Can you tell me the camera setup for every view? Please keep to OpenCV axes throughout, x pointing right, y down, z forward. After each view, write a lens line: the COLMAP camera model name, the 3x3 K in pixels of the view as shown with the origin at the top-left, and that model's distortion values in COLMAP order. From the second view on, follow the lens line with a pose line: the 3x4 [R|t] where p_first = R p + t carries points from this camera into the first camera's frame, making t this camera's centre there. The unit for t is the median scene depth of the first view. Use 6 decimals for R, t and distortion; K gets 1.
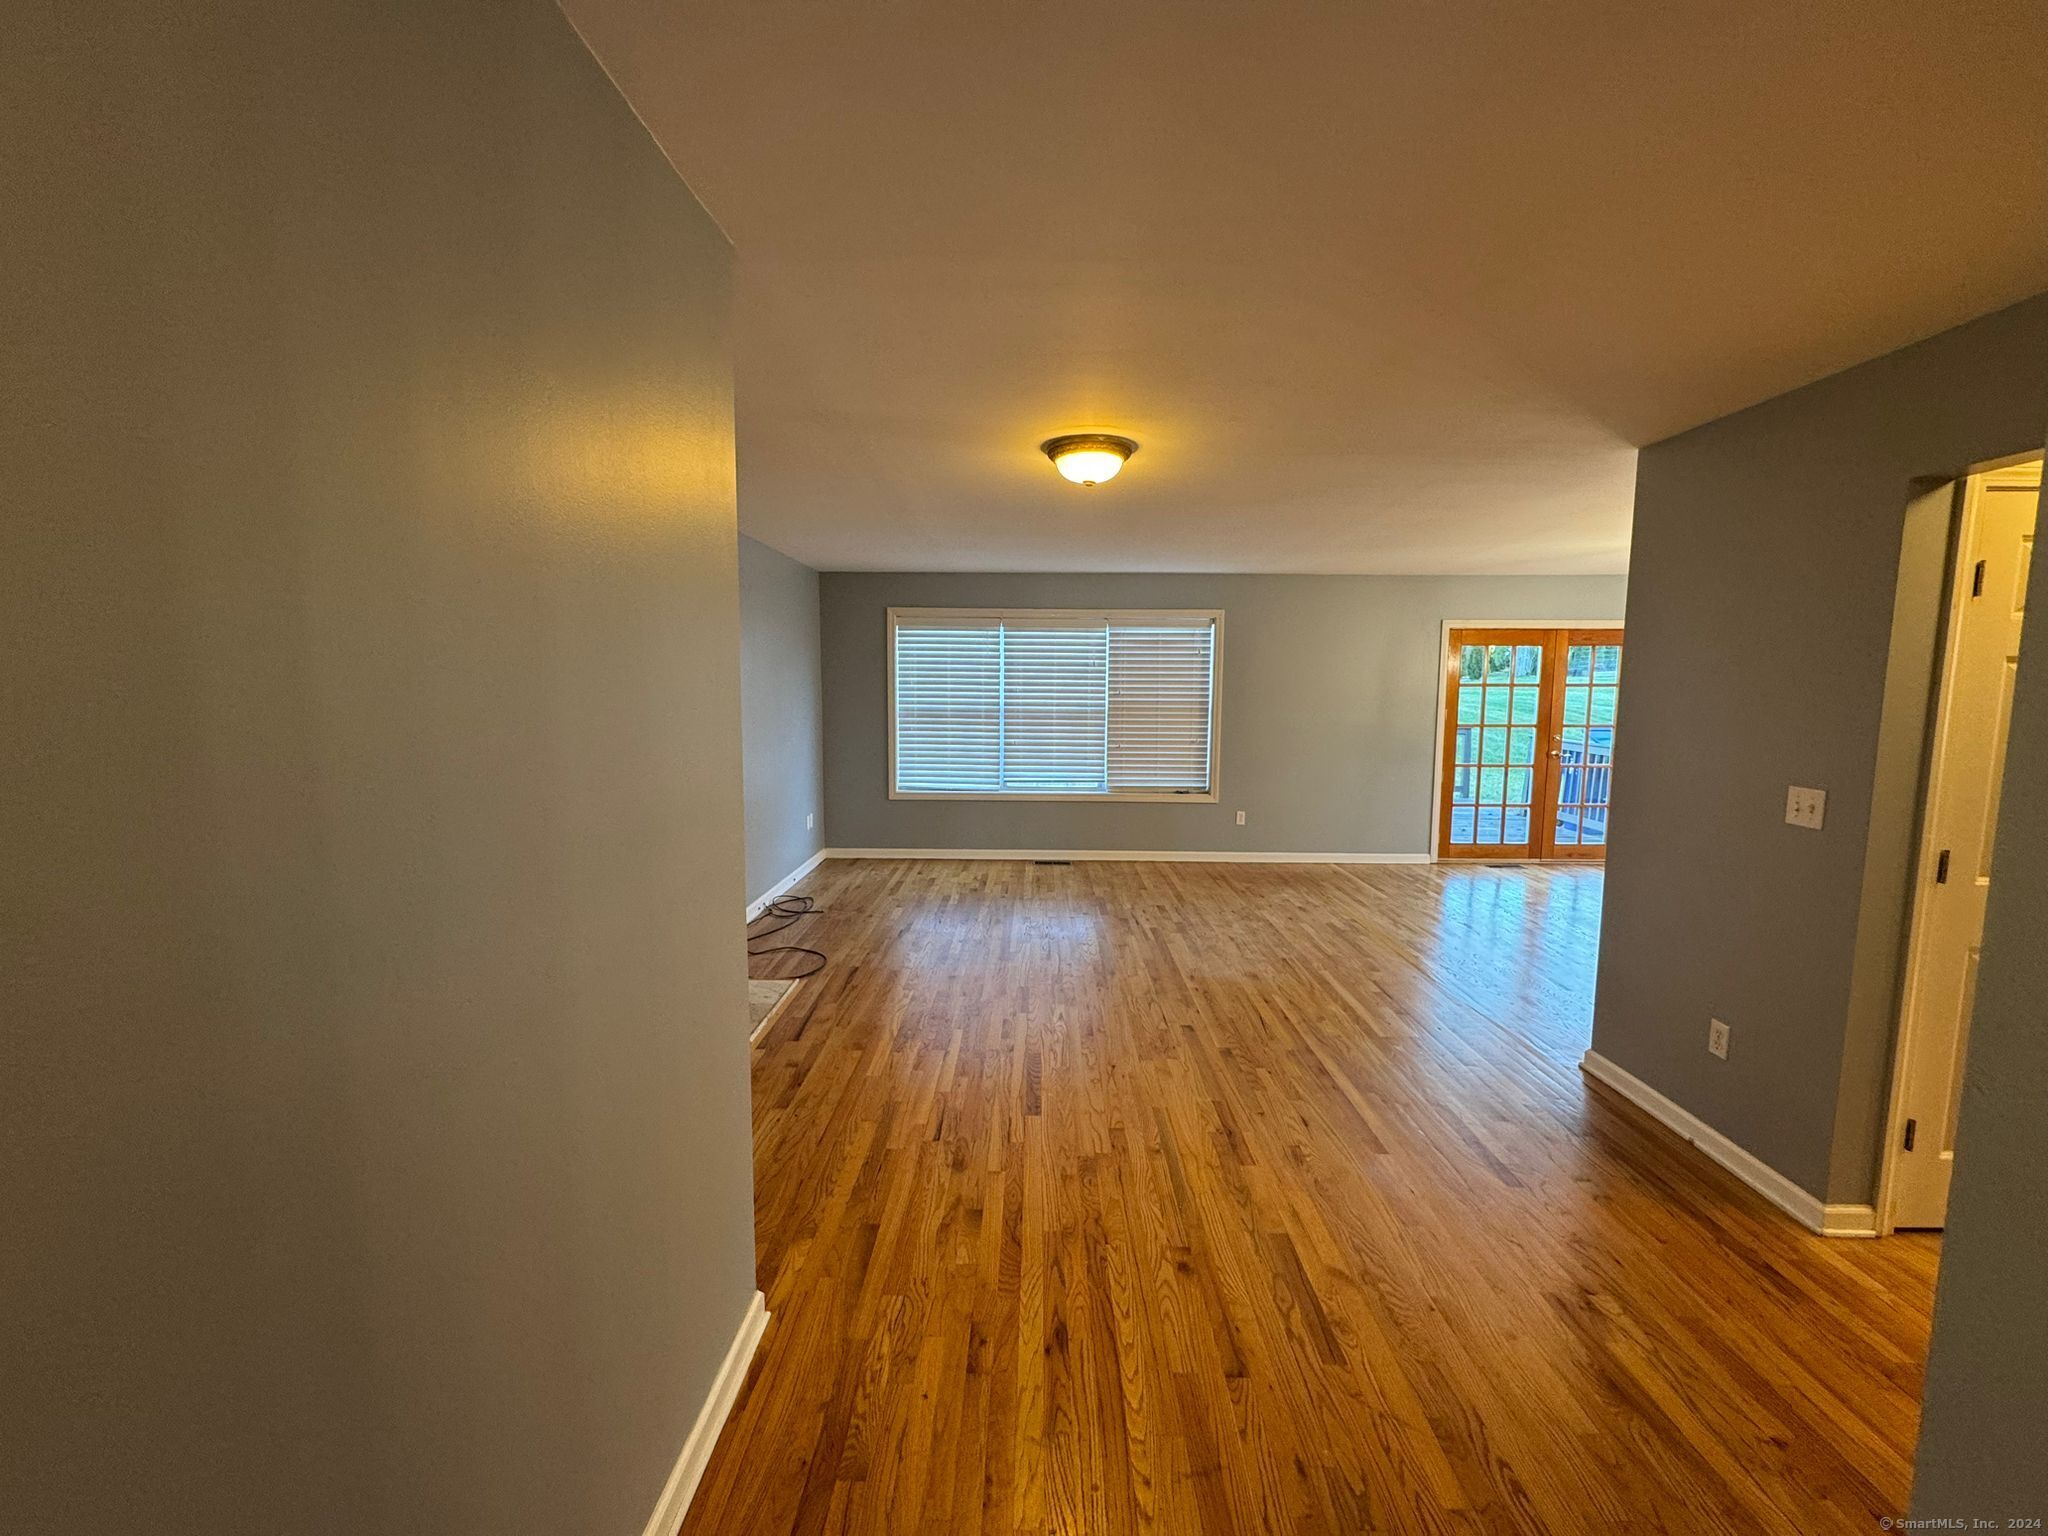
lens RADIAL K [[814.8, 0, 1024.0], [0, 814.8, 768.0], [0, 0, 1]] dist [-0.002151, -0.000287]
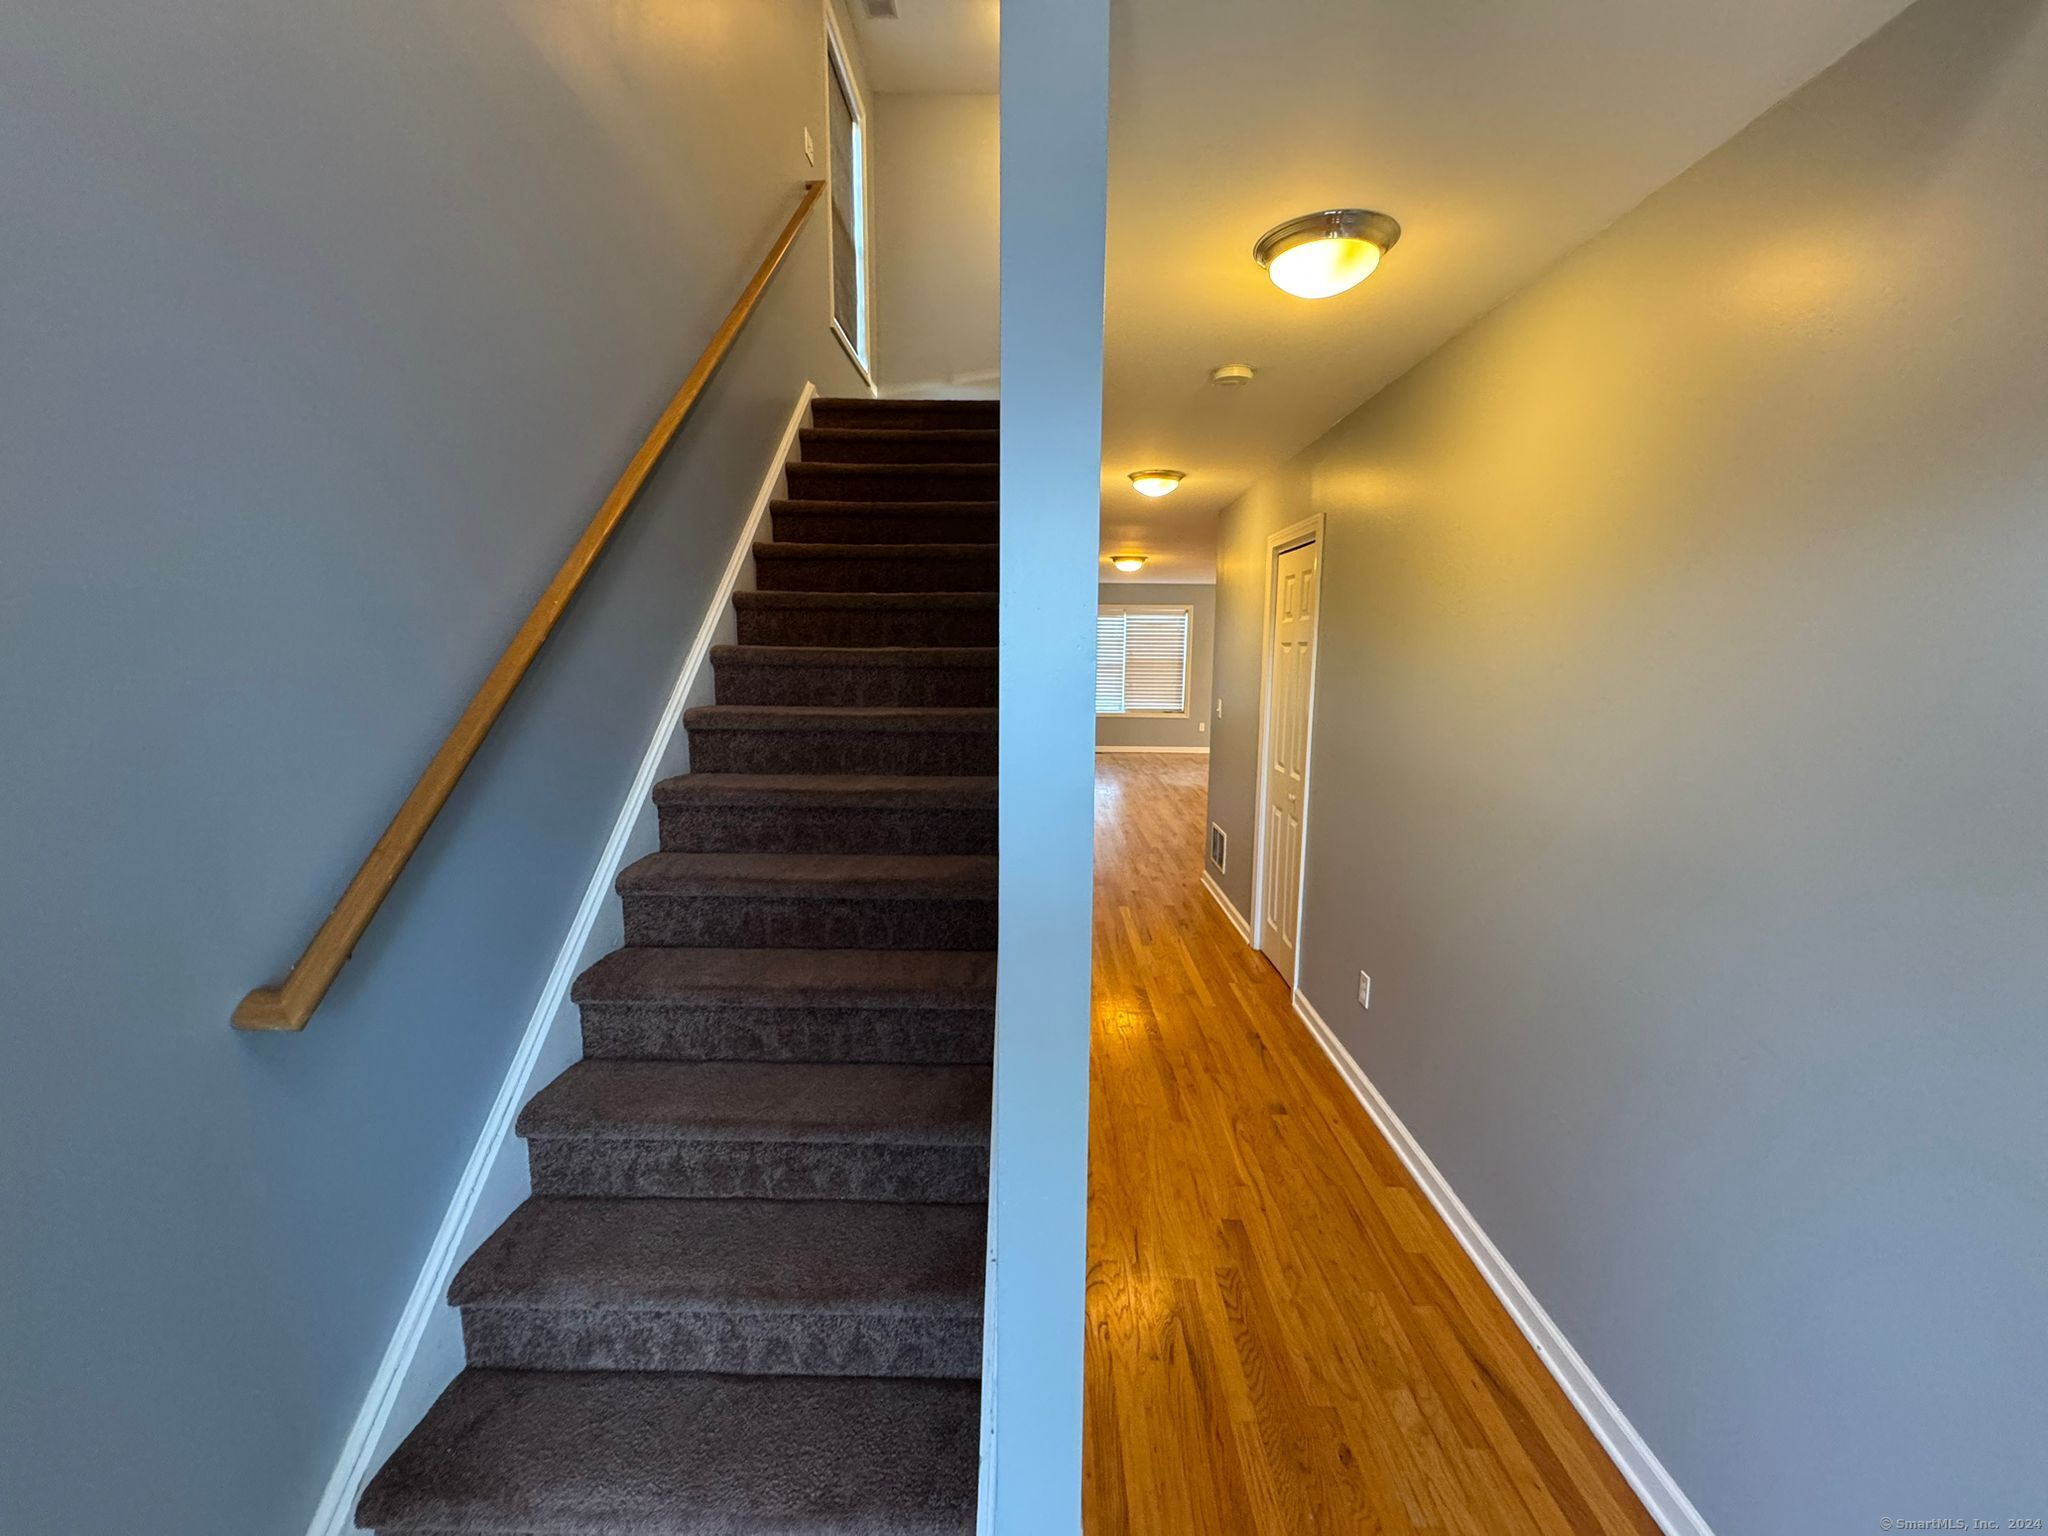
lens RADIAL K [[814.8, 0, 1024.0], [0, 814.8, 768.0], [0, 0, 1]] dist [-0.002151, -0.000287]
pose [[0.999974, 0.001467, 0.007064, -0.176058], [-0.001827, 0.998692, 0.051104, 0.088392], [-0.006980, -0.051115, 0.998668, -1.047983]]
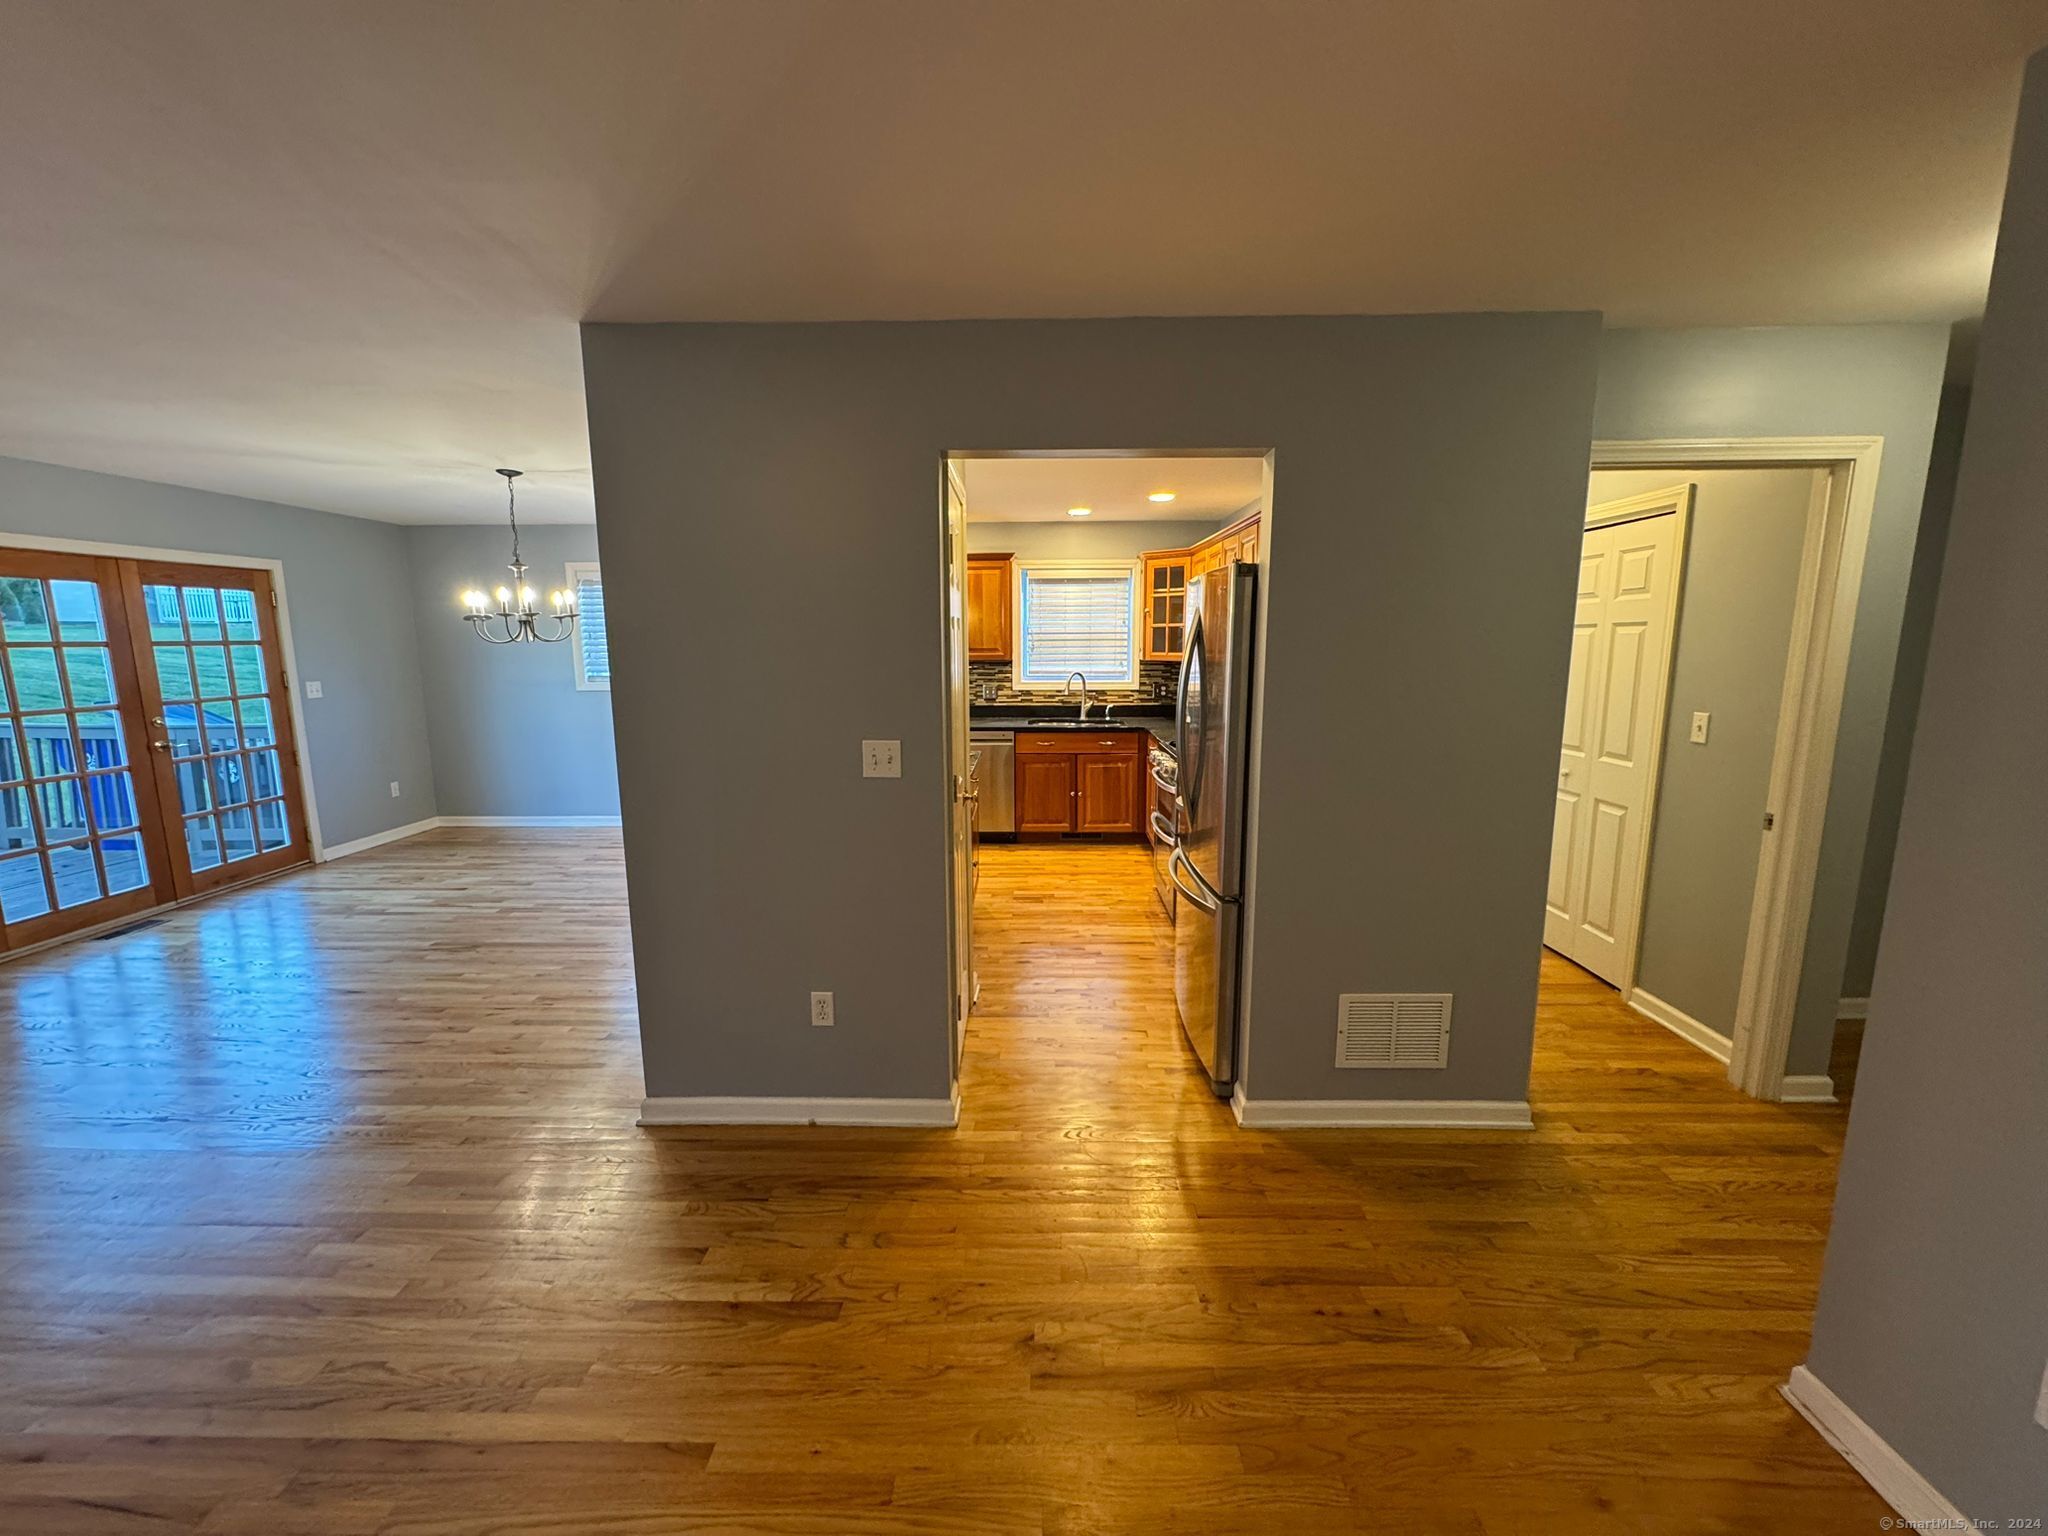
lens RADIAL K [[814.8, 0, 1024.0], [0, 814.8, 768.0], [0, 0, 1]] dist [-0.002151, -0.000287]
pose [[-0.005806, -0.160500, 0.987019, -0.031780], [0.107716, 0.981192, 0.160186, -0.043009], [-0.994165, 0.107248, 0.011592, 0.400181]]
